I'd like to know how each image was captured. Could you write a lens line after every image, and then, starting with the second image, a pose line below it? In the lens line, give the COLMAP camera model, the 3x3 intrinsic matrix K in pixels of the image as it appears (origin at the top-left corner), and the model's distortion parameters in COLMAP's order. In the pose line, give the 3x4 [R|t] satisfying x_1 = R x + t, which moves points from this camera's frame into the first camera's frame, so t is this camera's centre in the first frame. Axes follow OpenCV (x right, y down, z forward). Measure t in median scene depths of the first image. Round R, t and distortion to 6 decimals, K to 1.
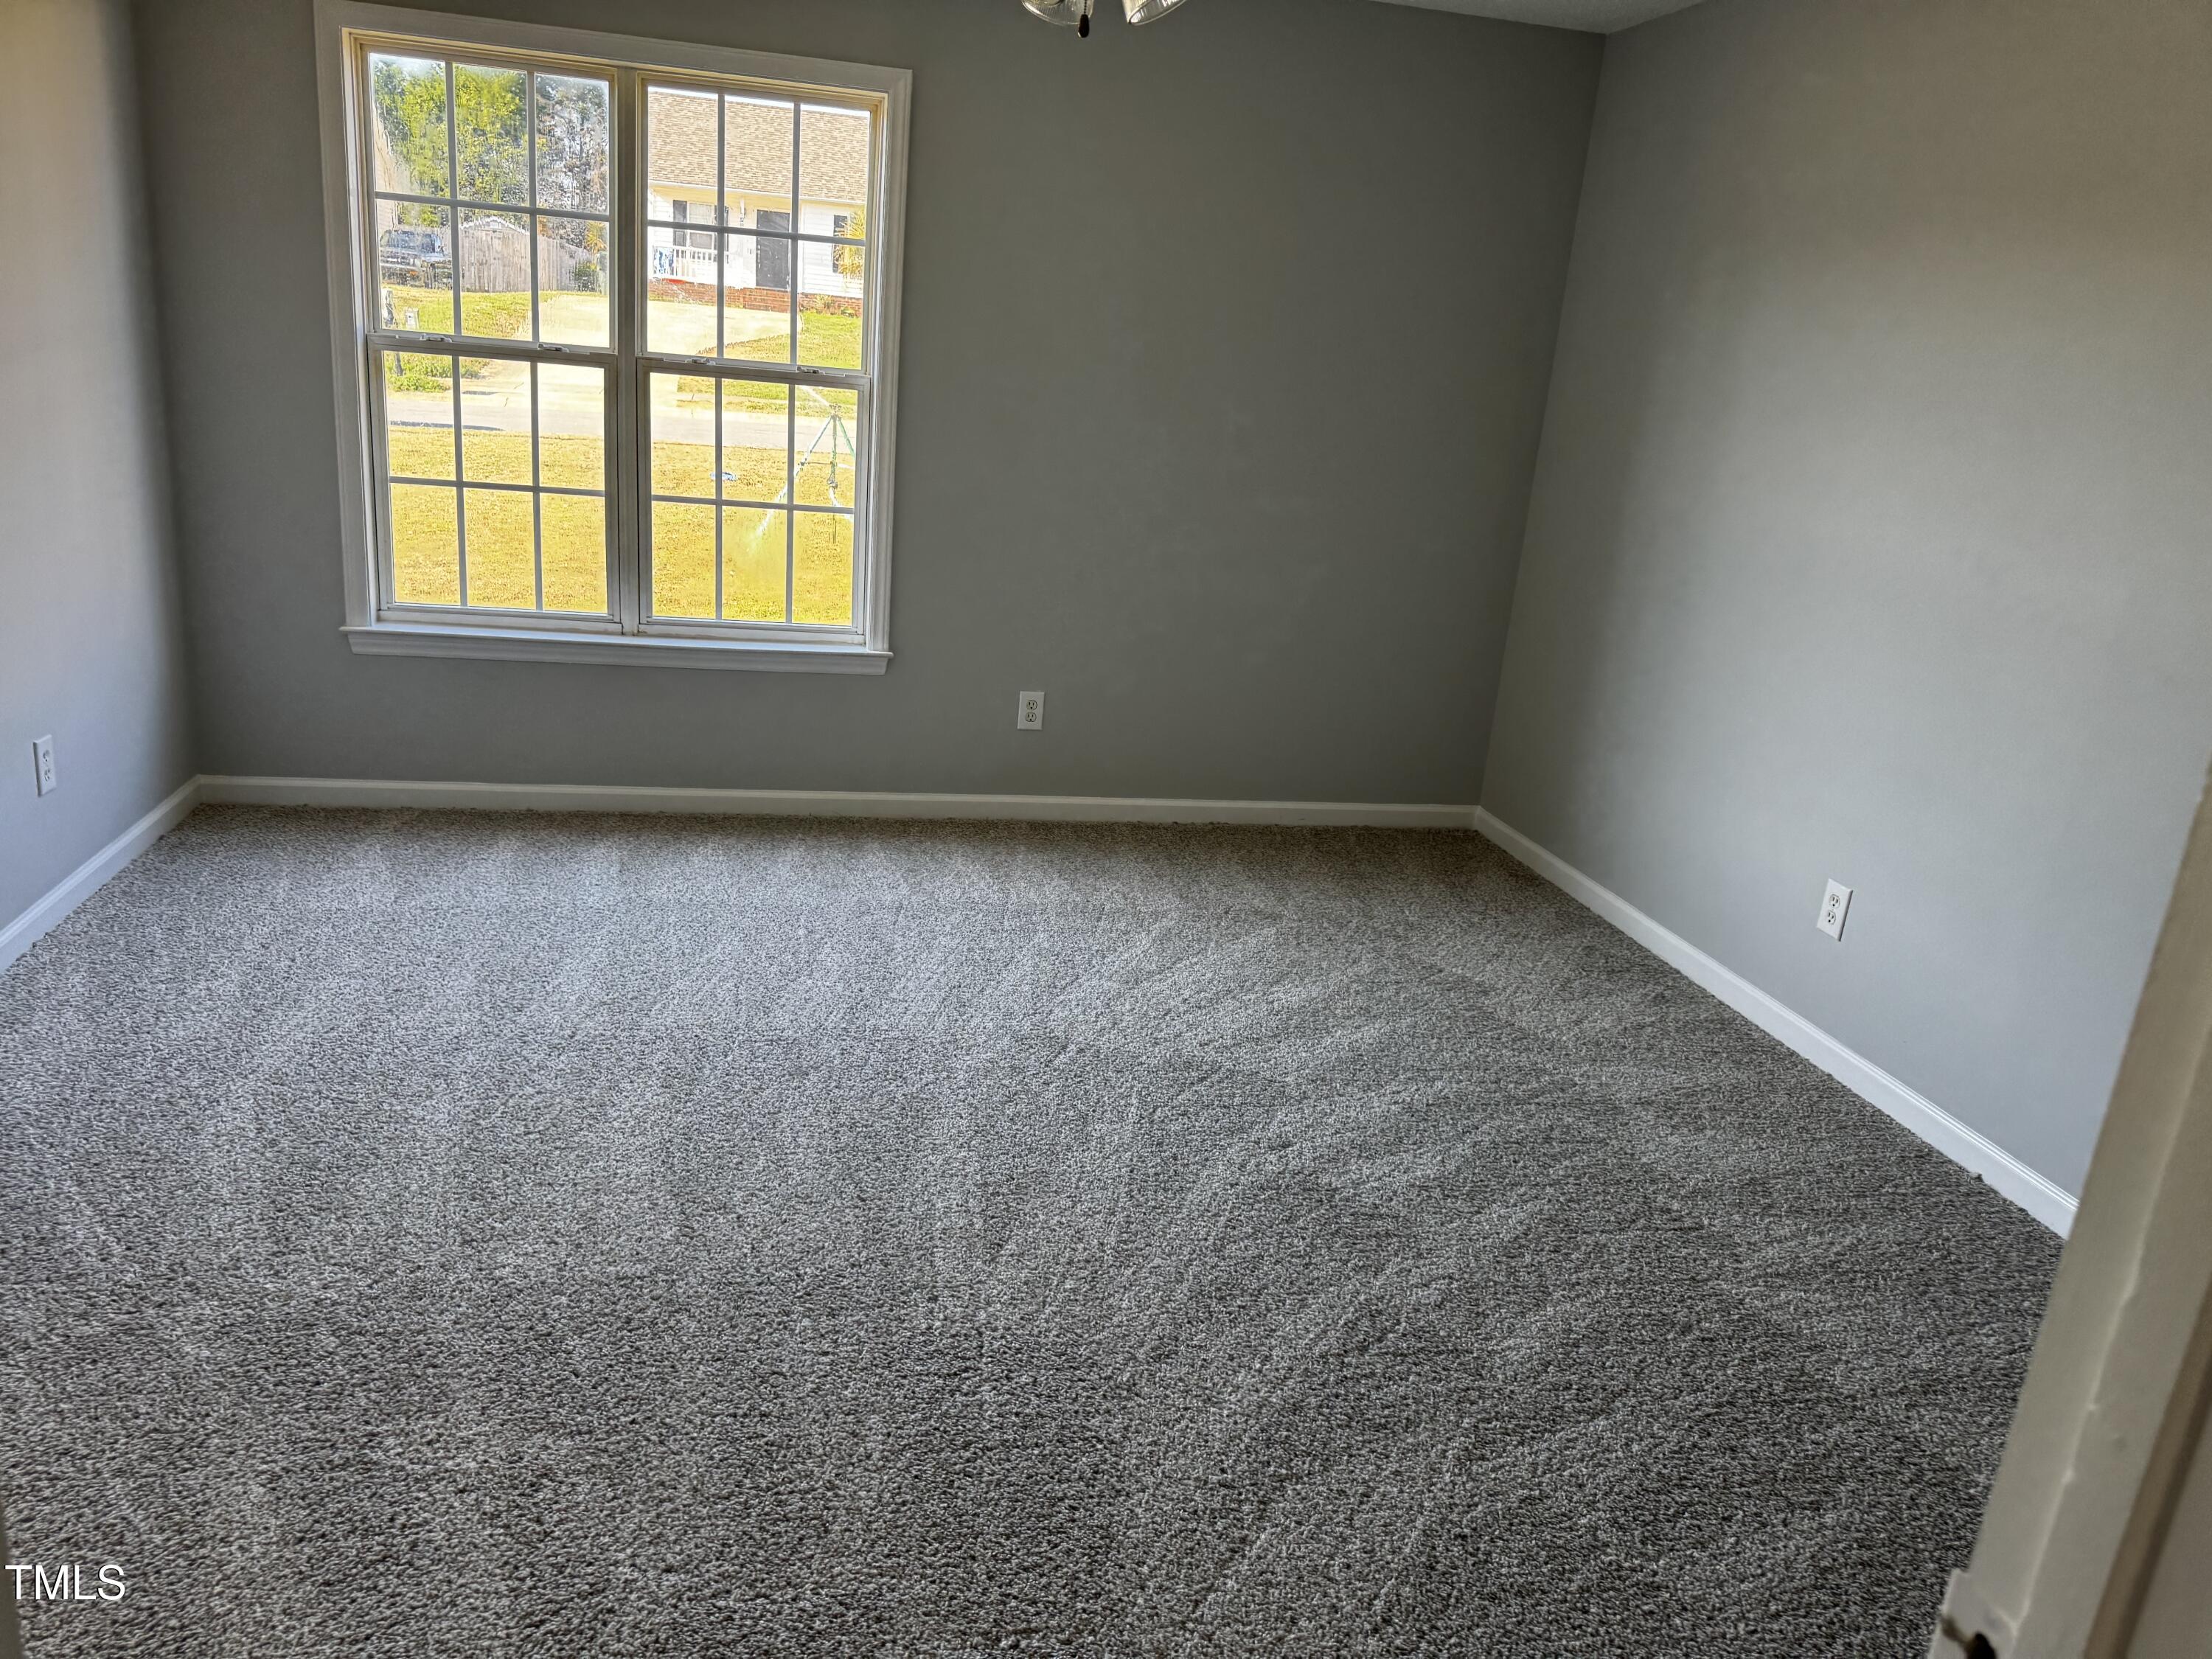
lens RADIAL K [[1566.3, 0, 1094.6], [0, 1566.3, 803.1], [0, 0, 1]] dist [0.135250, -0.183233]
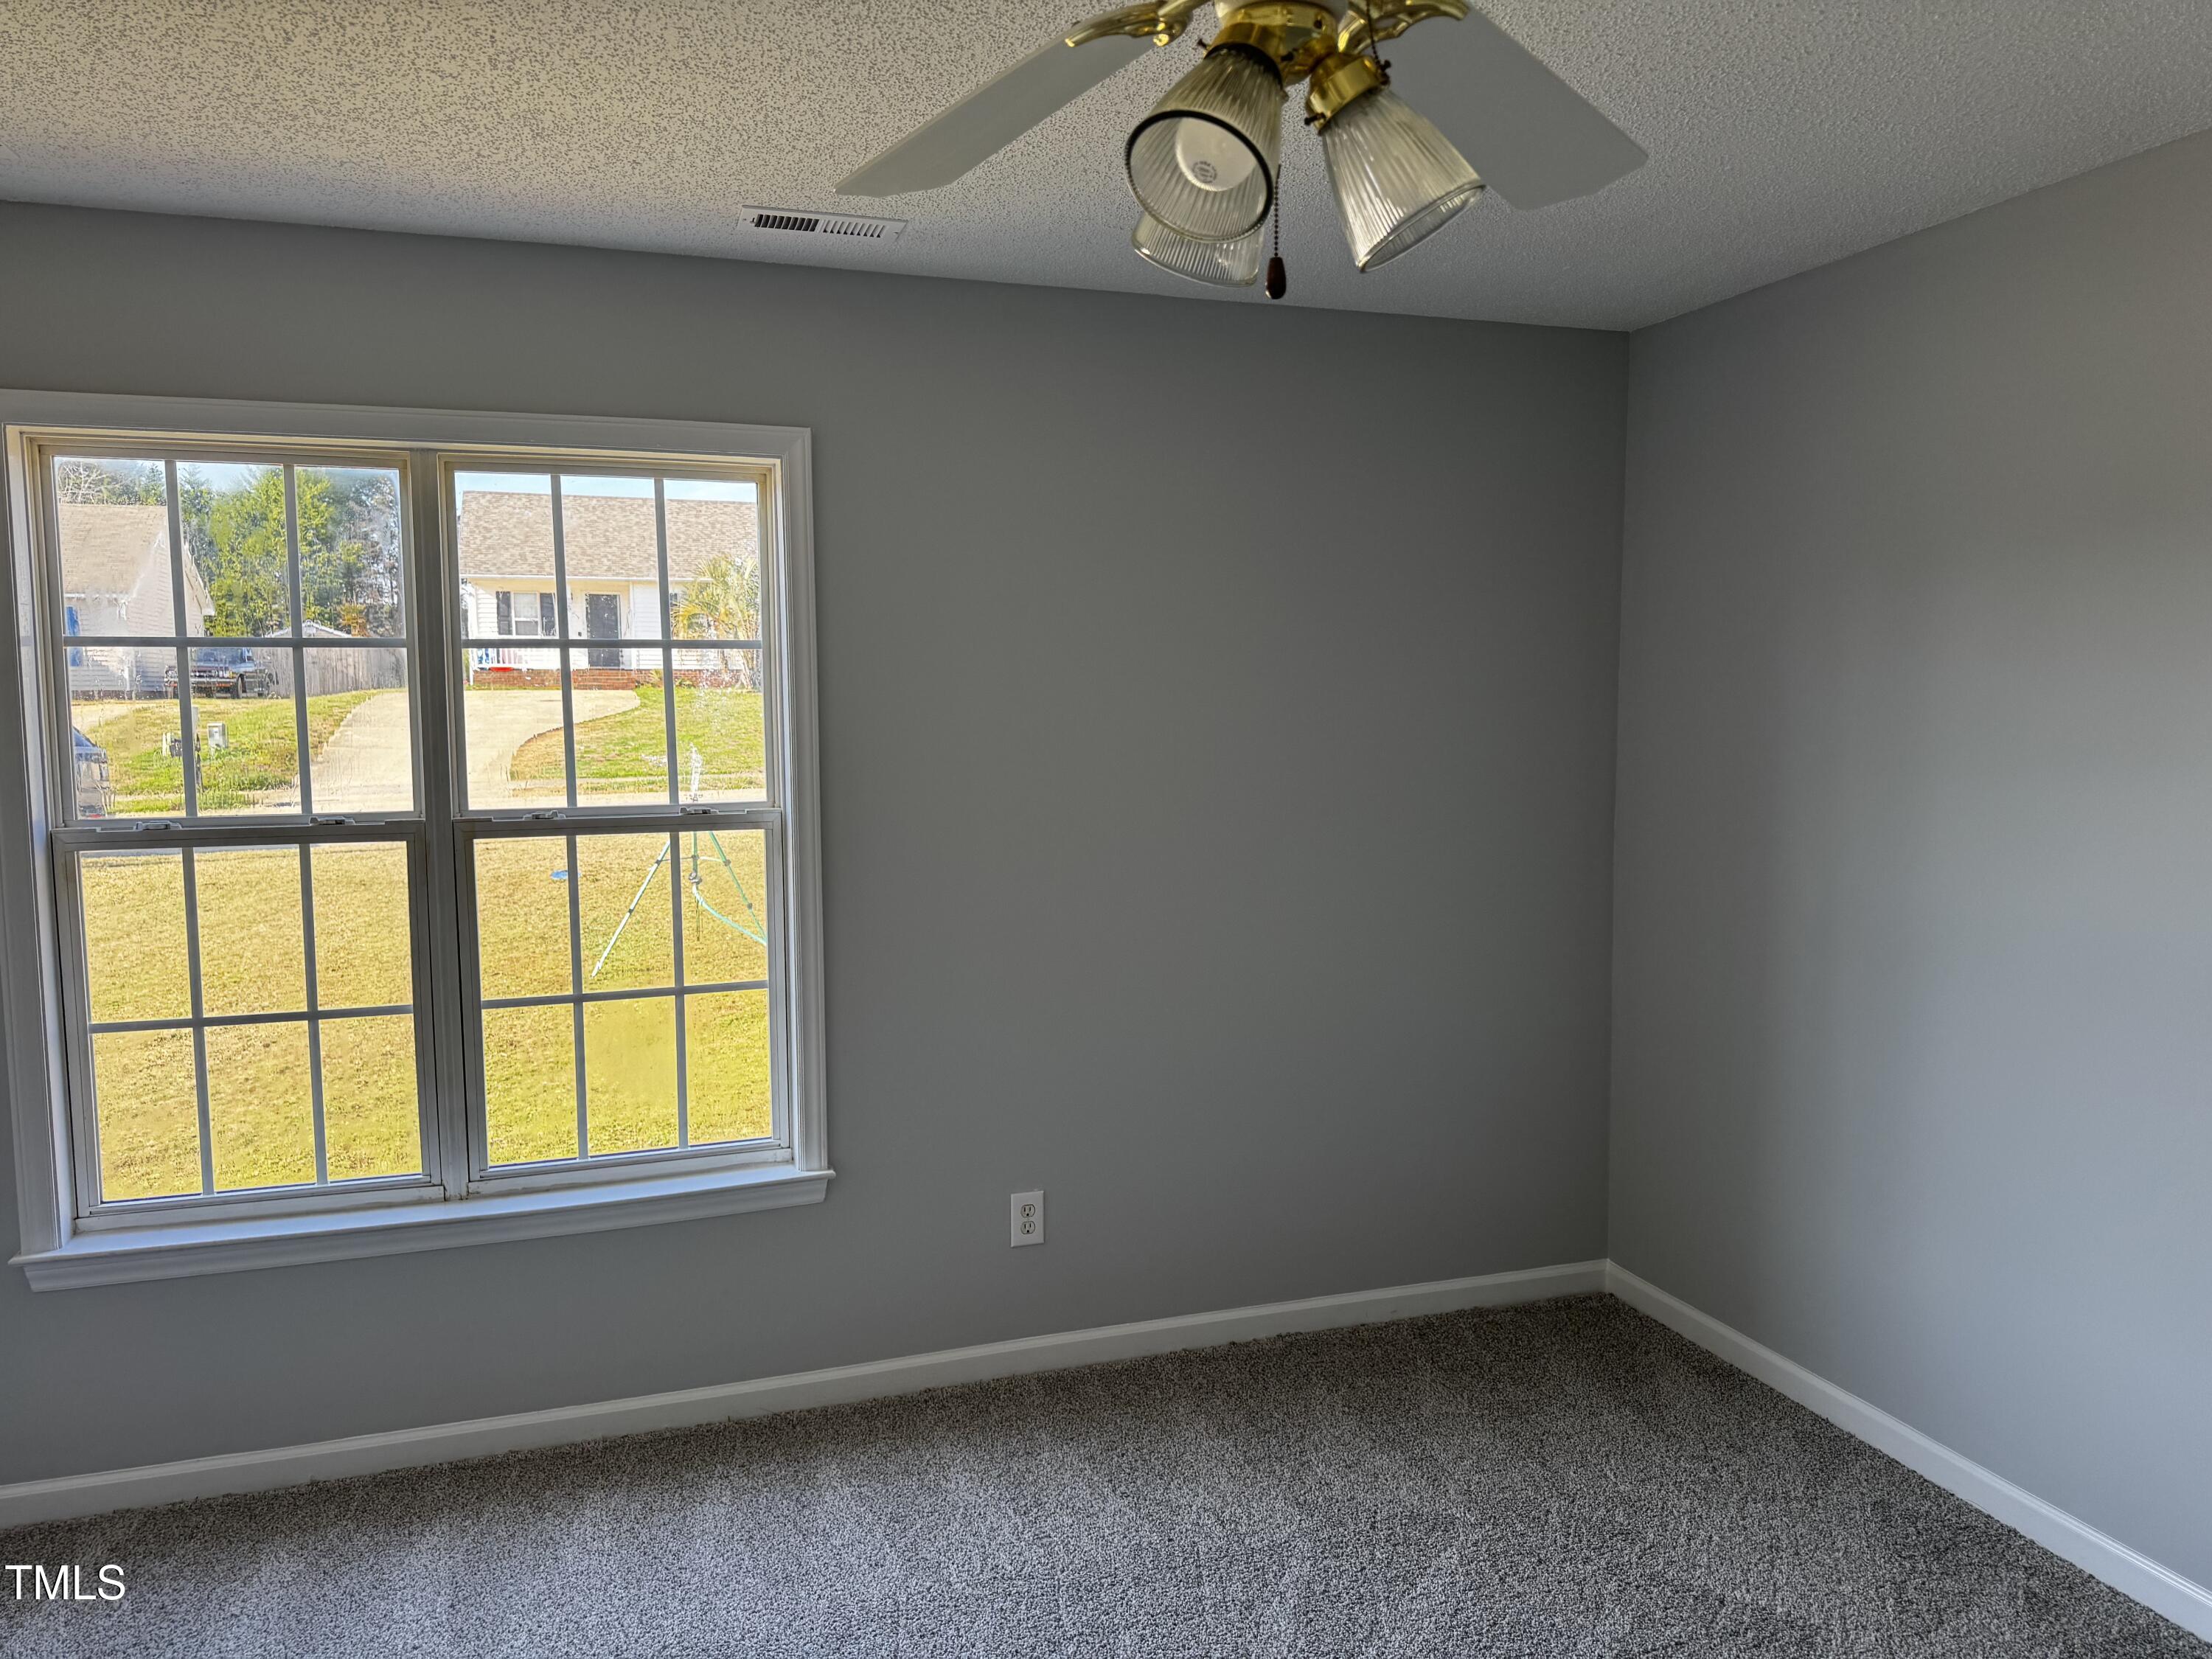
lens RADIAL K [[1547.9, 0, 1106.0], [0, 1547.9, 829.5], [0, 0, 1]] dist [0.087608, -0.086417]
pose [[0.988913, -0.099978, 0.109794, -0.070504], [0.118285, 0.977366, -0.175399, -0.112245], [-0.089773, 0.186442, 0.978356, 0.268603]]
